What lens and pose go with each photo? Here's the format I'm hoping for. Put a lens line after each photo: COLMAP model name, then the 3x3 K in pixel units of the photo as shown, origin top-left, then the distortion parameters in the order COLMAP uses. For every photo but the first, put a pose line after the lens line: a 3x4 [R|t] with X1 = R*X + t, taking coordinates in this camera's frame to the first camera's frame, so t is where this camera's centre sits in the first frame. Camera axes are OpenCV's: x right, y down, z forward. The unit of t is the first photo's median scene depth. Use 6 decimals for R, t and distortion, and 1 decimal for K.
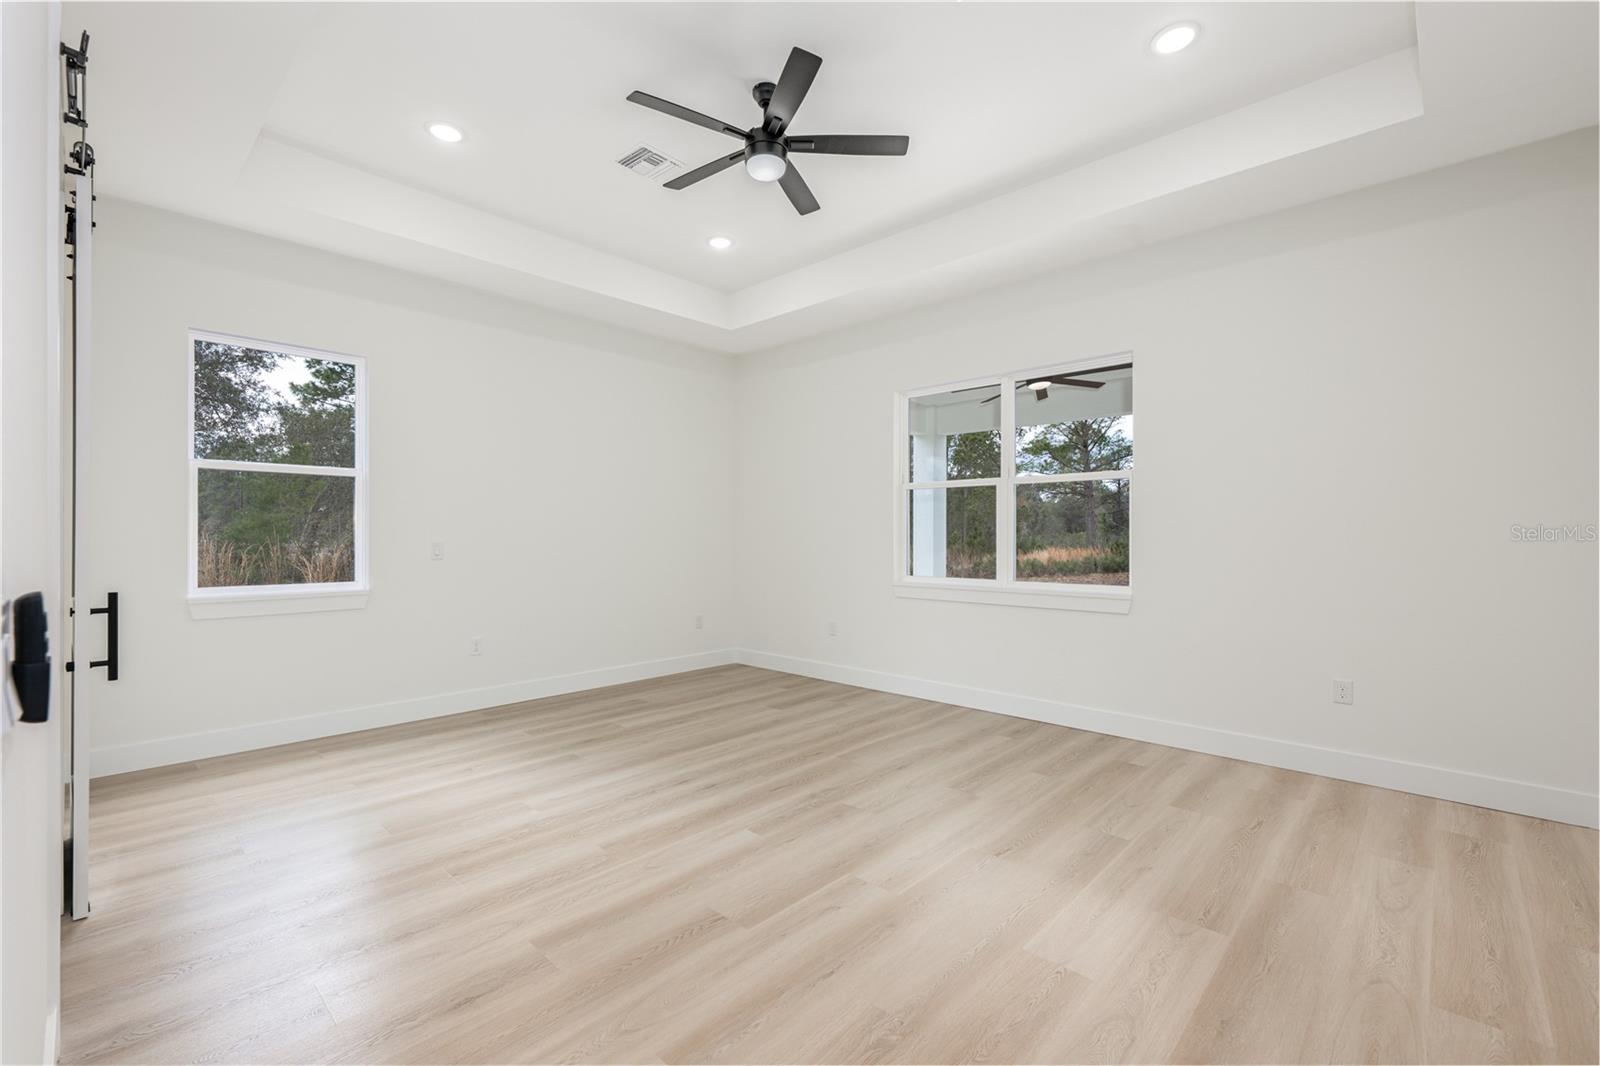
lens RADIAL K [[690.1, 0, 799.7], [0, 690.1, 532.7], [0, 0, 1]] dist [-0.001939, -0.000101]
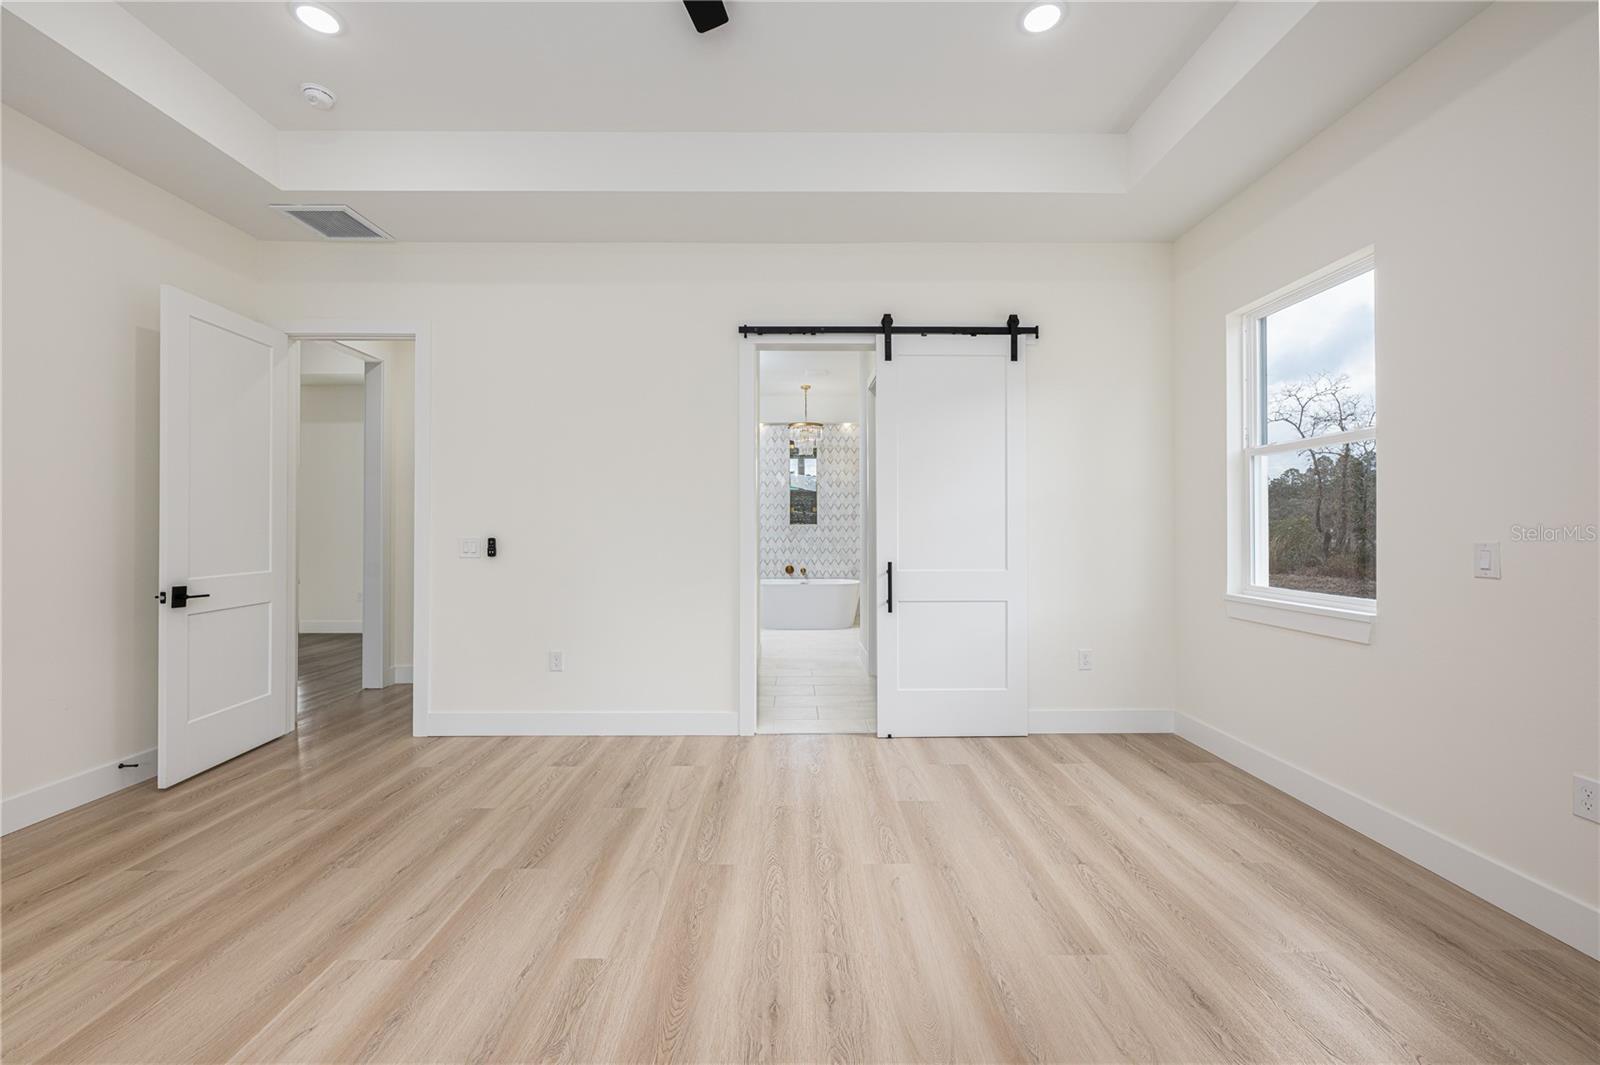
lens RADIAL K [[643.2, 0, 800.1], [0, 643.2, 528.4], [0, 0, 1]] dist [0.000946, 0.000000]
pose [[-0.722690, 0.000574, -0.691172, 0.223855], [0.002040, 0.999997, -0.001303, 0.004576], [0.691169, -0.002352, -0.722689, 1.591898]]
